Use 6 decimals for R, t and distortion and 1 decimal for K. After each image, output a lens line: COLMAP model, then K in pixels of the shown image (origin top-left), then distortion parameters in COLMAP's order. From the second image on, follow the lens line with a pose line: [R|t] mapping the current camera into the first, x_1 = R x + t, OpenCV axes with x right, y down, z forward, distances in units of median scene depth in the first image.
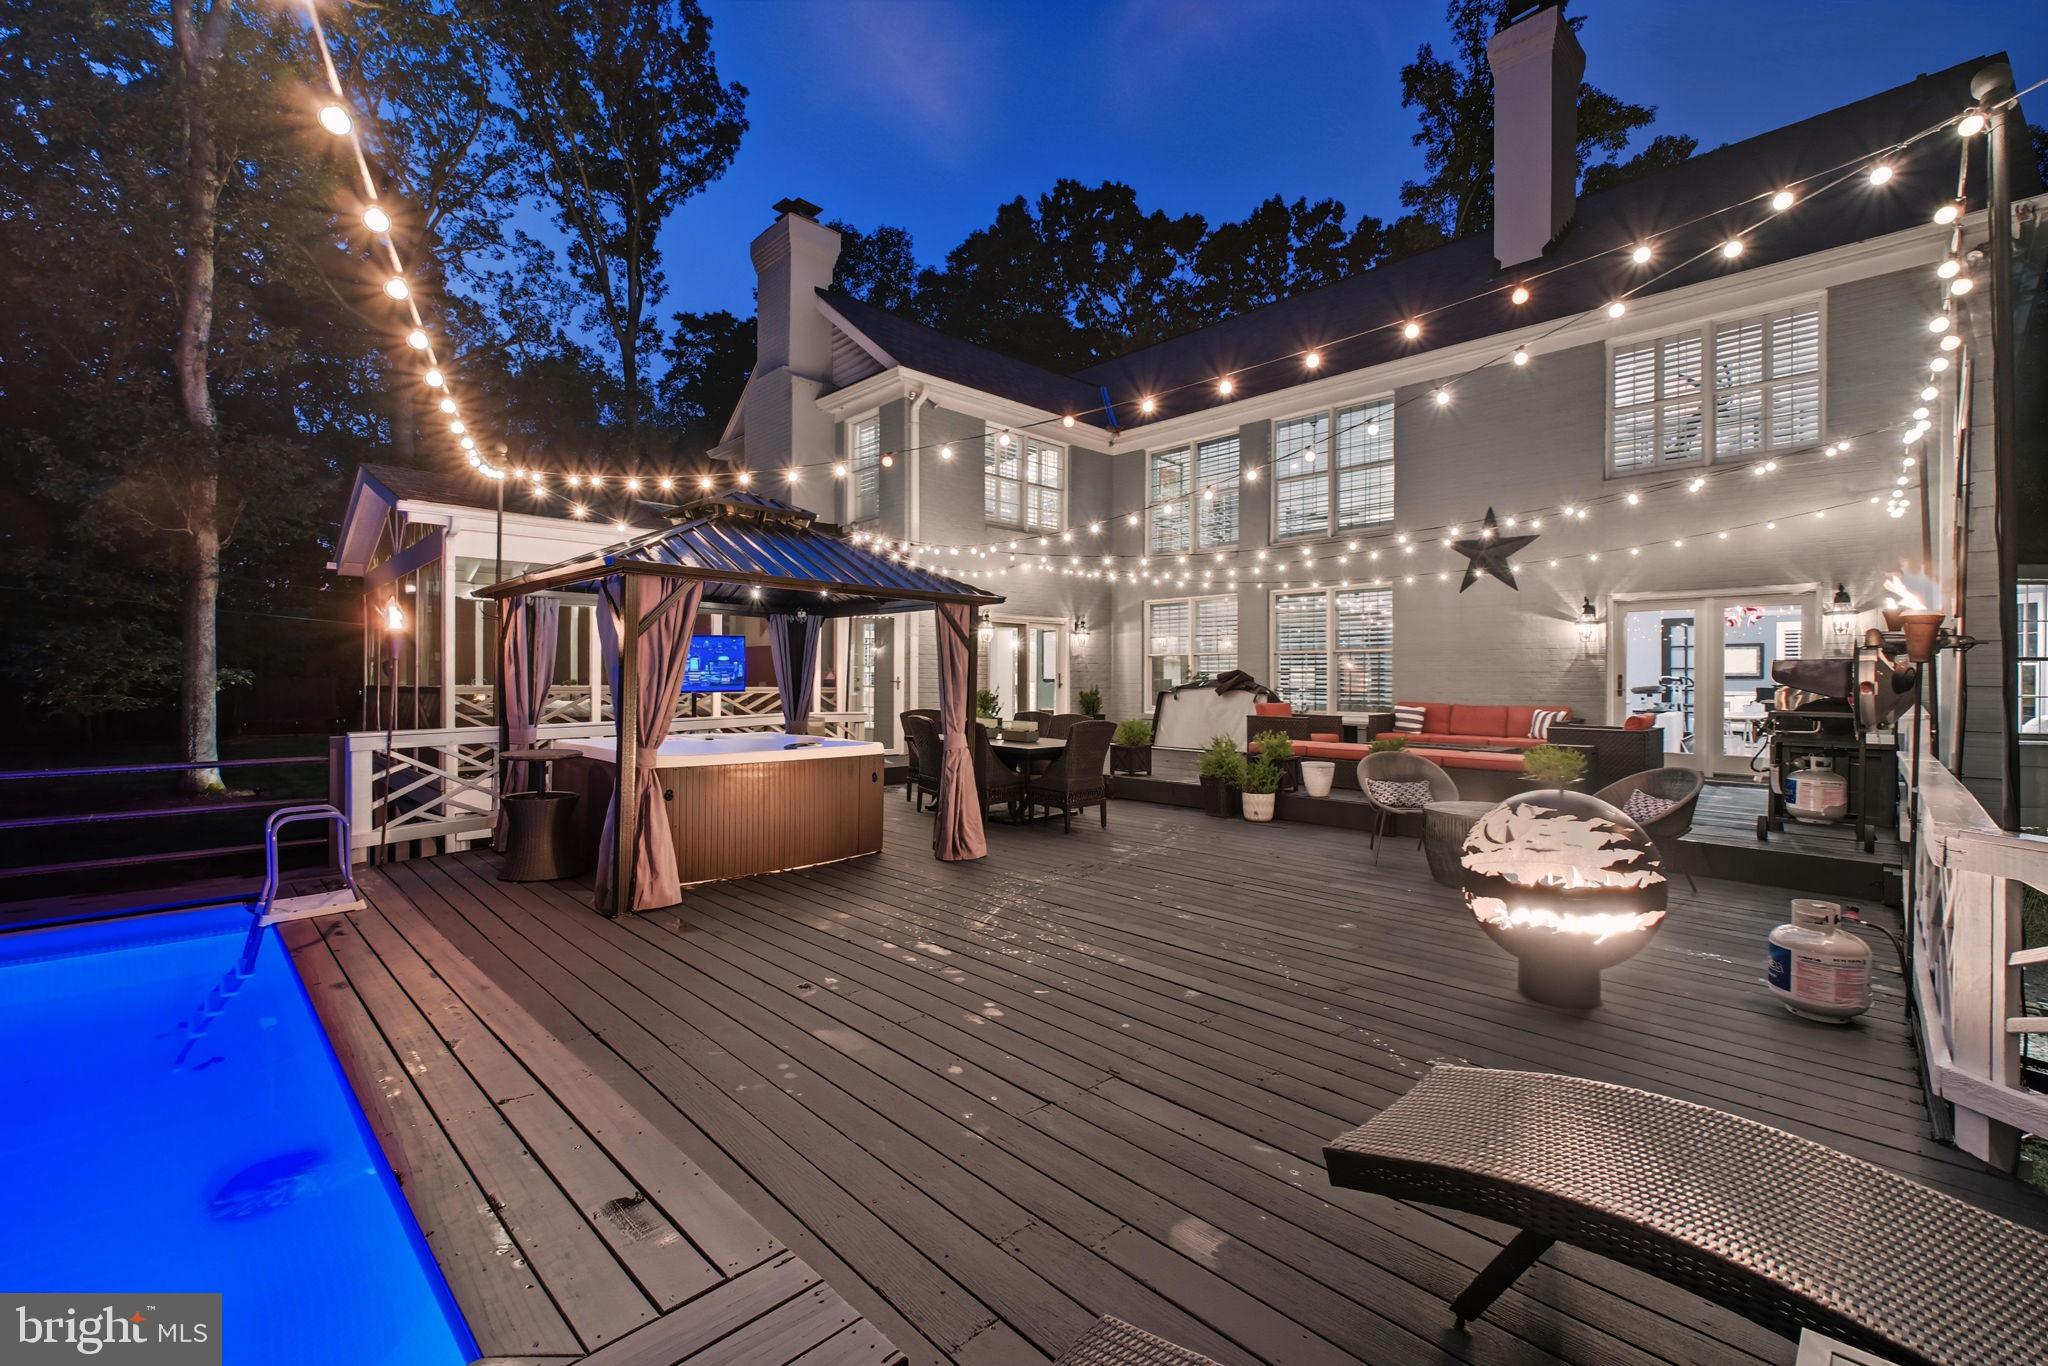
lens RADIAL K [[894.6, 0, 1011.0], [0, 894.6, 681.4], [0, 0, 1]] dist [-0.004540, -0.000695]
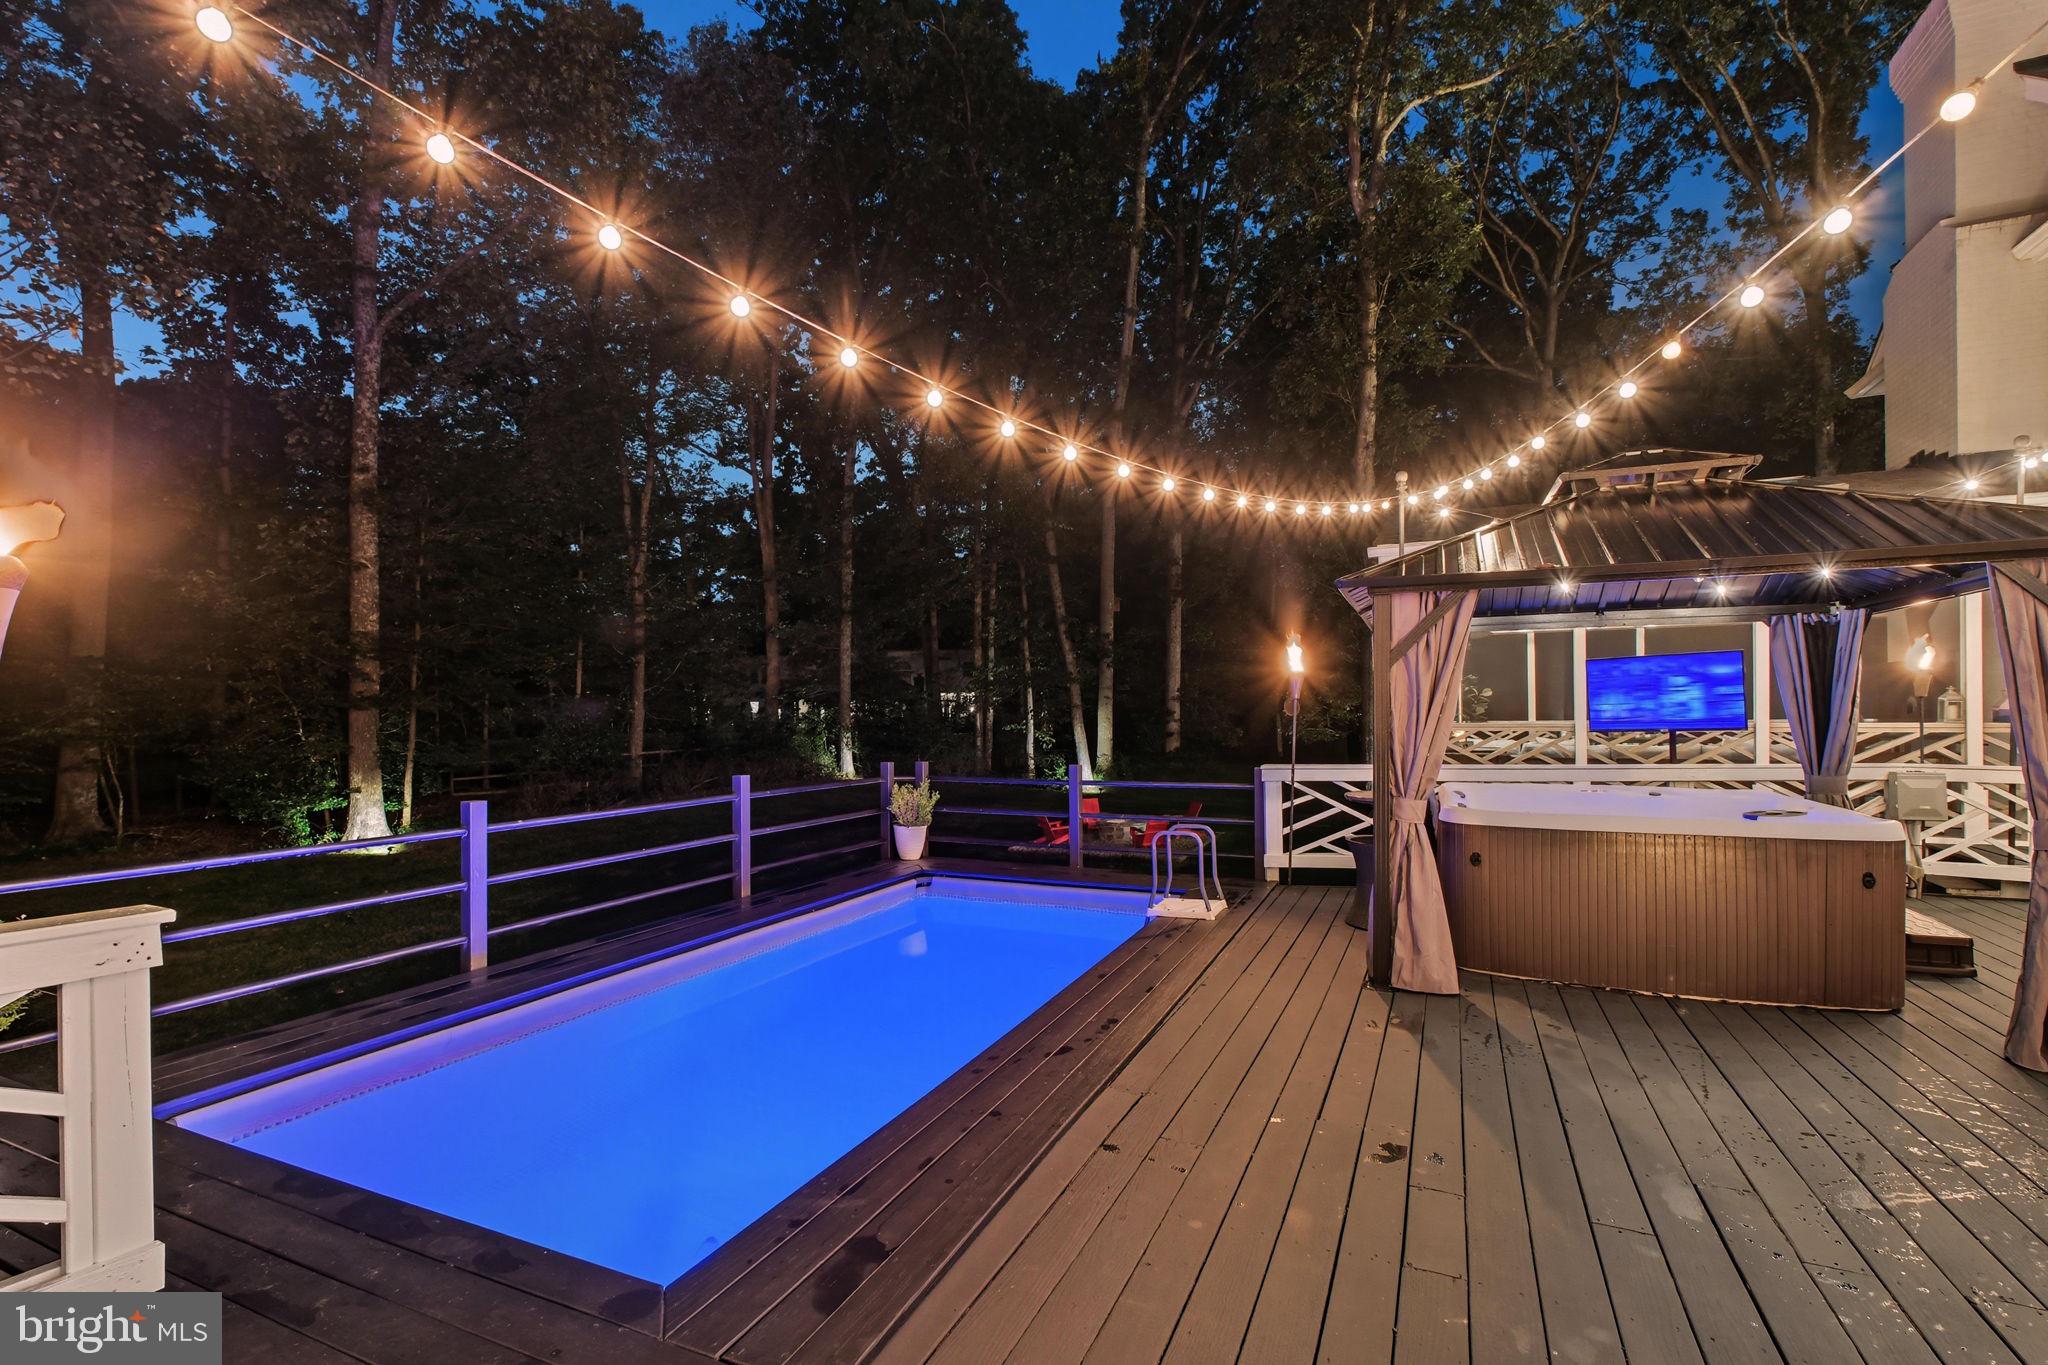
lens RADIAL K [[894.6, 0, 1011.0], [0, 894.6, 715.2], [0, 0, 1]] dist [-0.004540, -0.000695]
pose [[0.348938, -0.008102, -0.937111, 0.197492], [0.007826, 0.999953, -0.005731, -0.001147], [0.937113, -0.005334, 0.348985, 0.281771]]
